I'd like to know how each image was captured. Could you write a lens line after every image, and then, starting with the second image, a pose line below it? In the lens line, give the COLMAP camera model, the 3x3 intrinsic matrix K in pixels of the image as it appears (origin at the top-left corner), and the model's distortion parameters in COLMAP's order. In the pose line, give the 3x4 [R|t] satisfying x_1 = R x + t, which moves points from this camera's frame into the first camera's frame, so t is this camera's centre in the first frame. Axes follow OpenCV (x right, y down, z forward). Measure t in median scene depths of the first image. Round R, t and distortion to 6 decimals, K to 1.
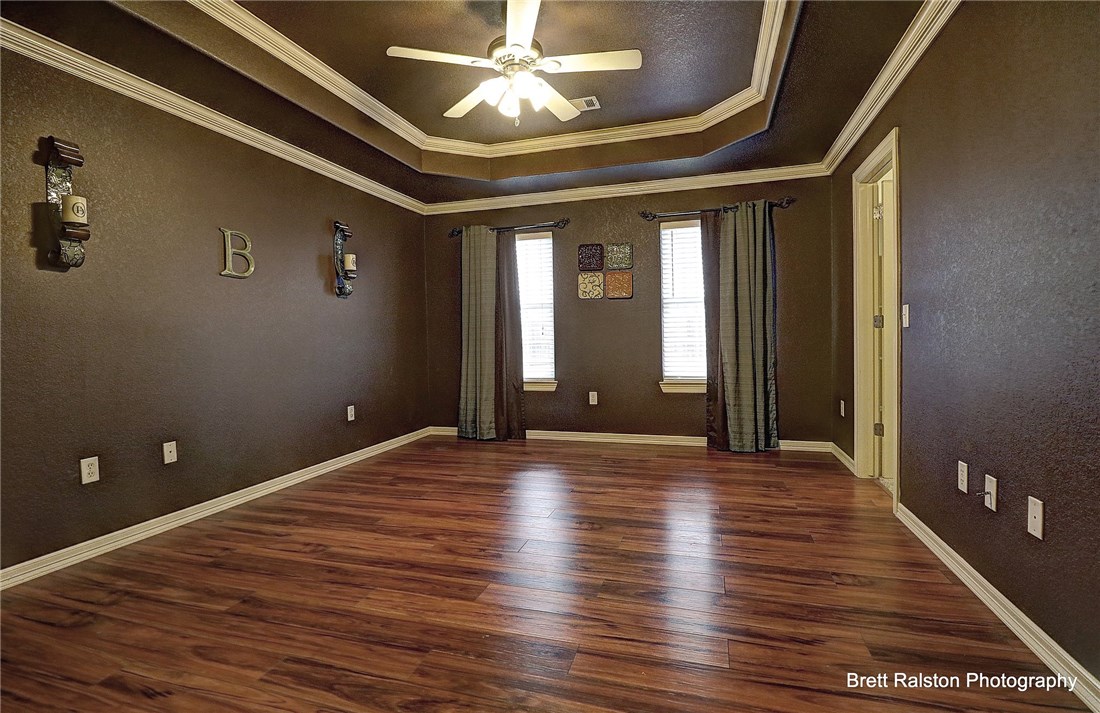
lens RADIAL K [[507.0, 0, 553.9], [0, 507.0, 348.7], [0, 0, 1]] dist [-0.001832, -0.000619]
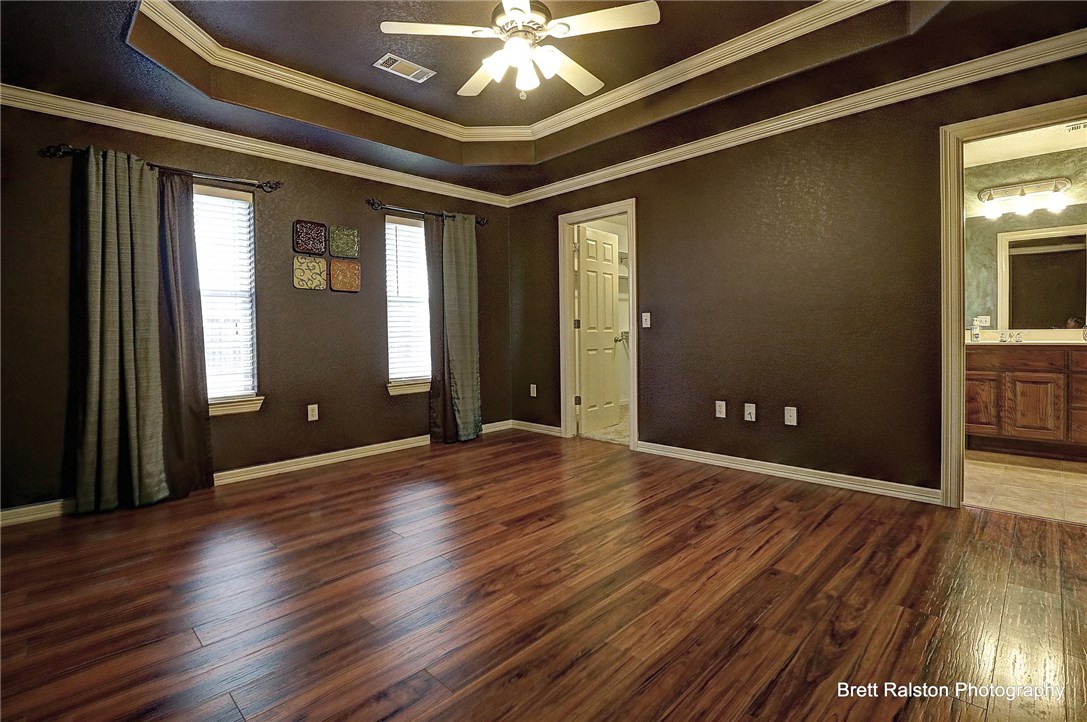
lens RADIAL K [[504.6, 0, 545.3], [0, 504.6, 341.8], [0, 0, 1]] dist [0.003360, -0.014029]
pose [[0.475818, -0.007895, 0.879509, -0.476809], [0.031577, 0.999468, -0.008112, 0.003289], [-0.878977, 0.031631, 0.475814, 0.304227]]
